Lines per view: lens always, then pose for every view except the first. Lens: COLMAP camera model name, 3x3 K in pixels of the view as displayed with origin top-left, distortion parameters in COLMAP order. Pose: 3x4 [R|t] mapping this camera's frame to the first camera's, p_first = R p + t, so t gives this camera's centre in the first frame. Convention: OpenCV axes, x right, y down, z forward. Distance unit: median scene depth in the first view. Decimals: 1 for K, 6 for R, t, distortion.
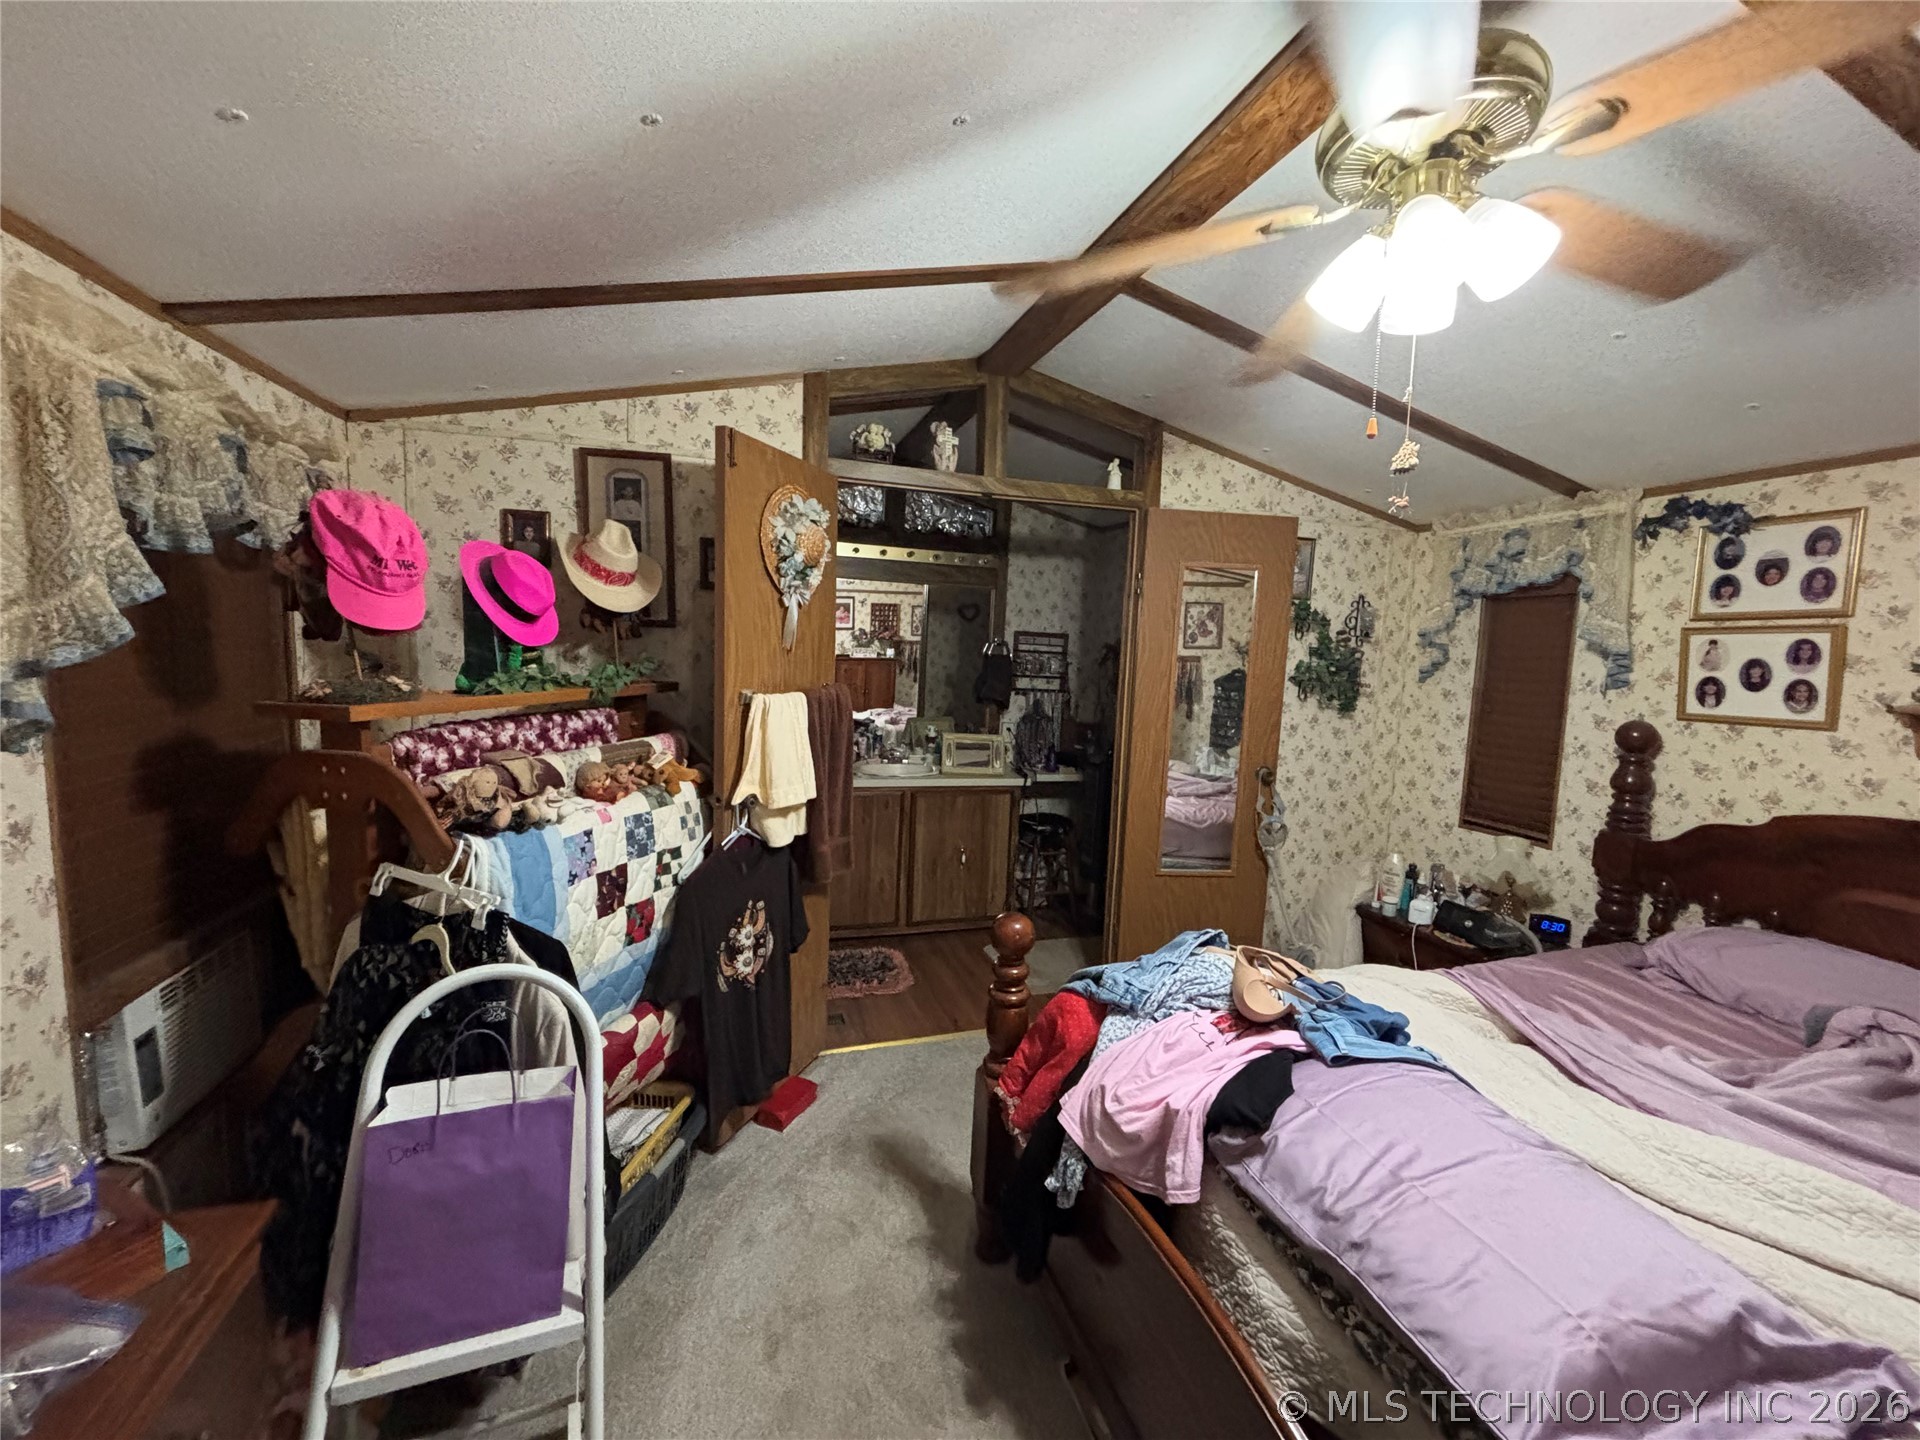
lens RADIAL K [[768.0, 0, 960.0], [0, 768.0, 720.0], [0, 0, 1]] dist [0.001094, 0.000022]
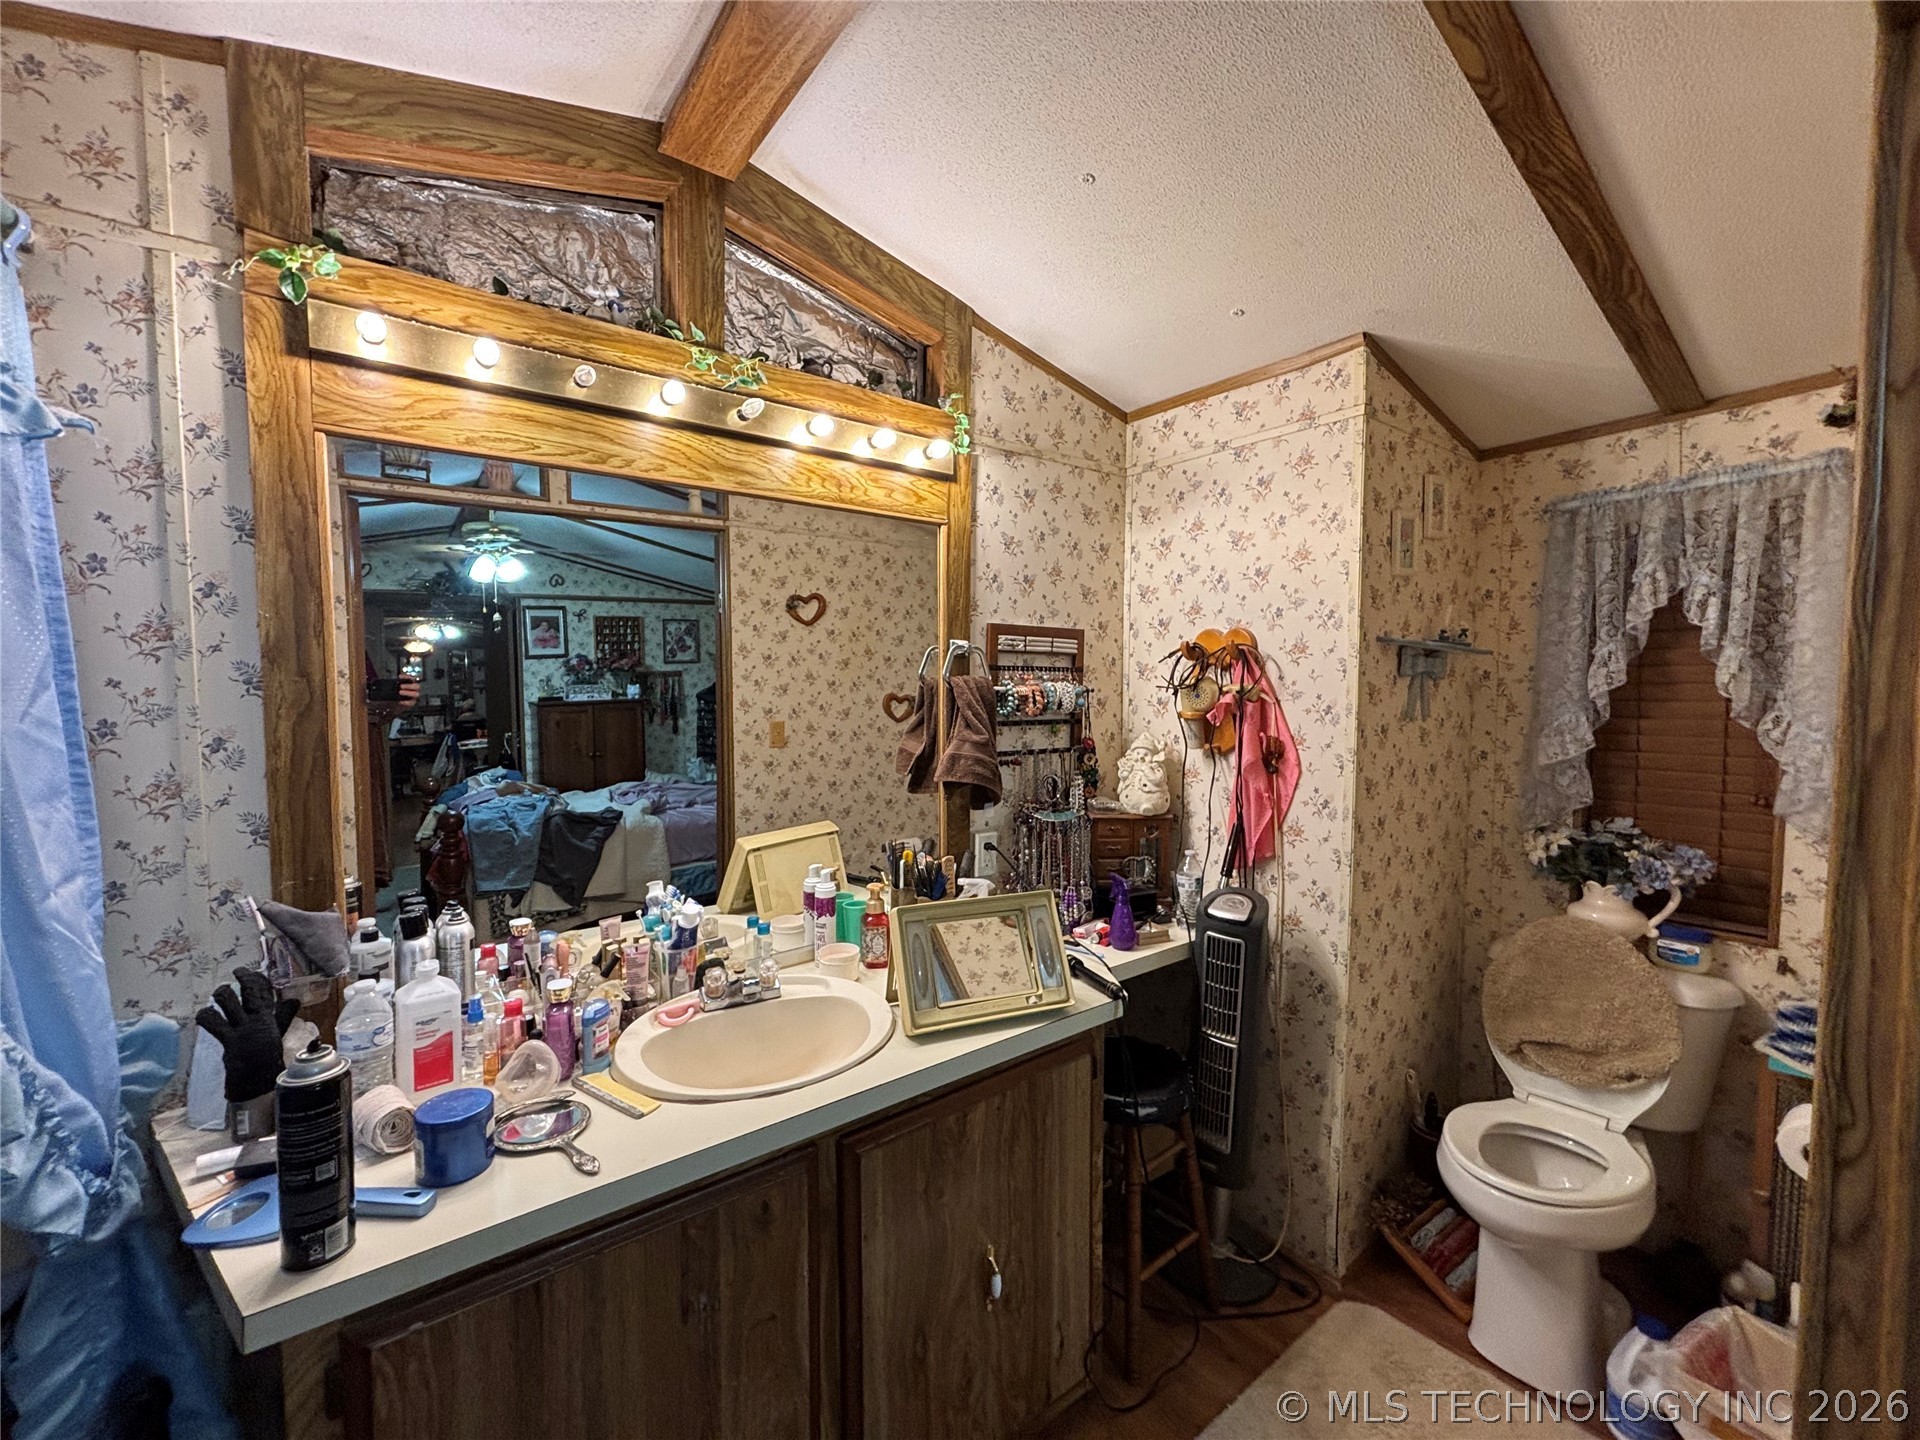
lens RADIAL K [[777.1, 0, 953.1], [0, 777.1, 720.4], [0, 0, 1]] dist [-0.000633, 0.000678]
pose [[0.944582, -0.060570, 0.322640, -0.081124], [0.073545, 0.996894, -0.028167, -0.042202], [-0.319932, 0.050335, 0.946103, 0.502288]]
